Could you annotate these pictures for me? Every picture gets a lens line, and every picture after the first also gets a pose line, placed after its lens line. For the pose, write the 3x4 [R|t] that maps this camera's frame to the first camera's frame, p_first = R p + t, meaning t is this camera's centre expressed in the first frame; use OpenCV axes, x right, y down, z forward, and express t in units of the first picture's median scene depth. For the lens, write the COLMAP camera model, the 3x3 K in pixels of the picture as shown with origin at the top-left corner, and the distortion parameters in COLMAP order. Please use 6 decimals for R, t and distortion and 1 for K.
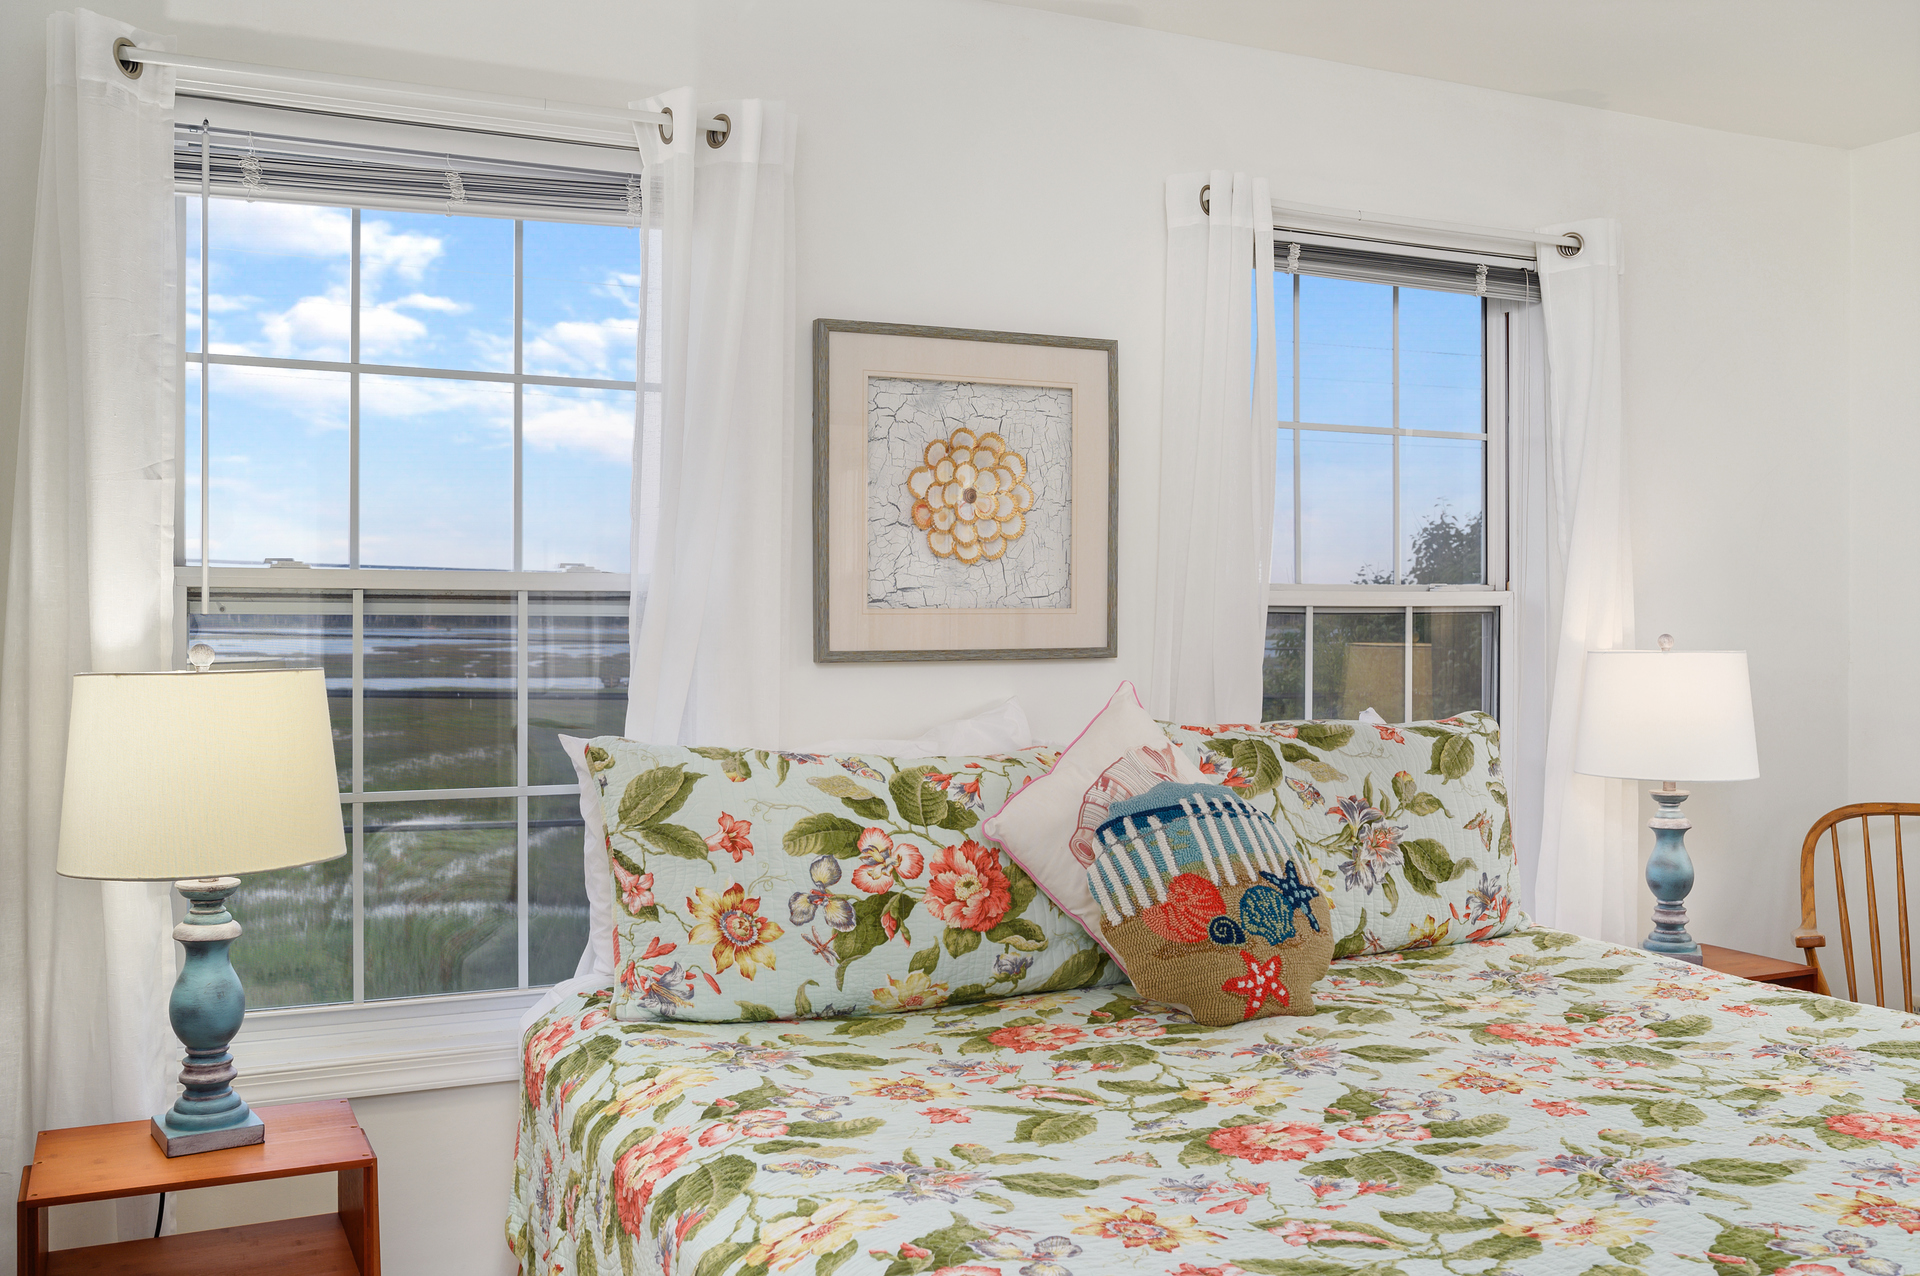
lens RADIAL K [[1711.6, 0, 960.5], [0, 1711.6, 631.6], [0, 0, 1]] dist [-0.018141, -0.002487]
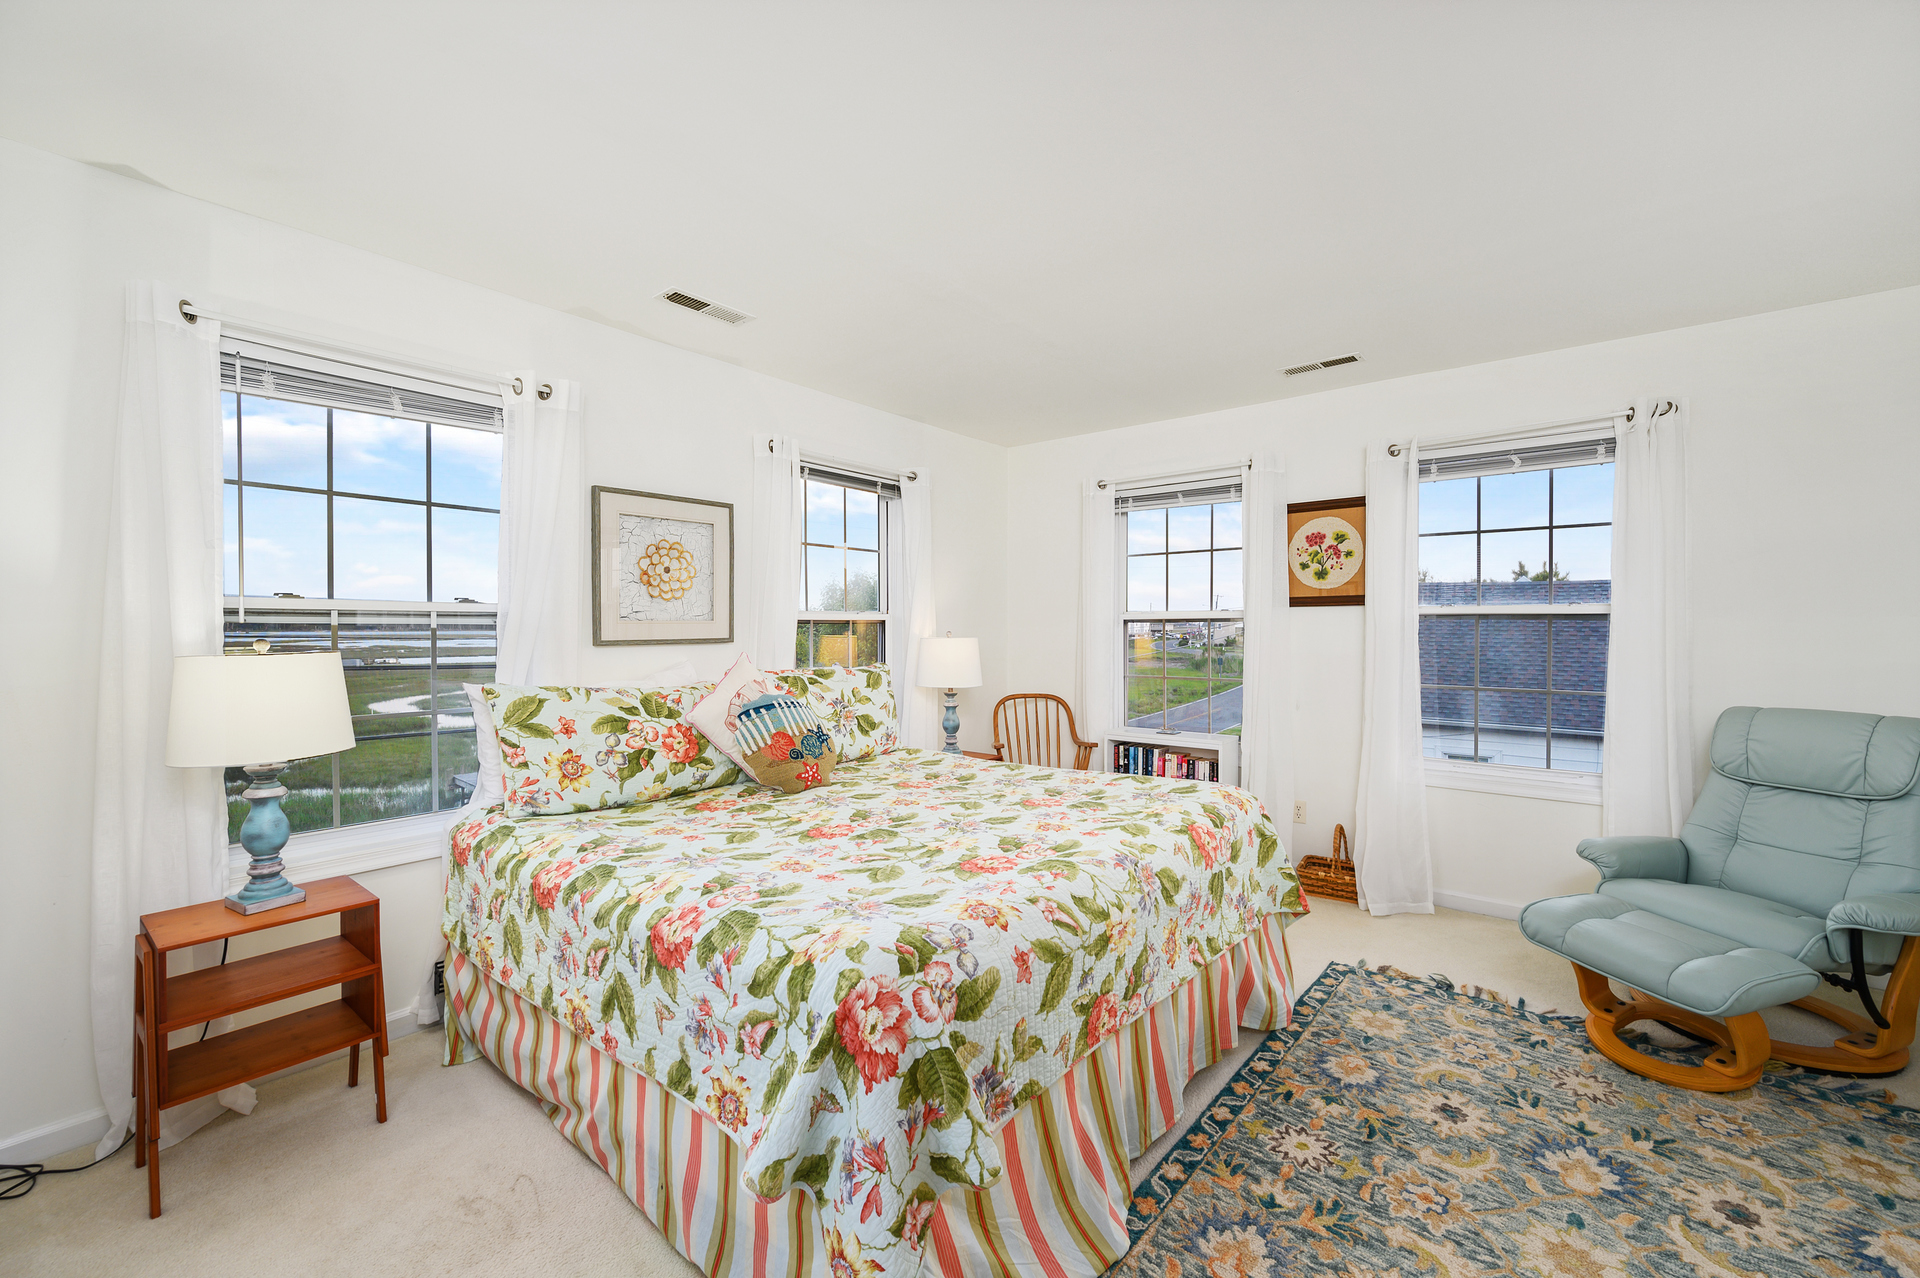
lens RADIAL K [[789.4, 0, 958.2], [0, 789.4, 640.7], [0, 0, 1]] dist [-0.000014, -0.000278]
pose [[0.897771, -0.009386, 0.440362, -0.126296], [0.004736, 0.999921, 0.011657, 0.002548], [-0.440437, -0.008380, 0.897744, -0.100220]]
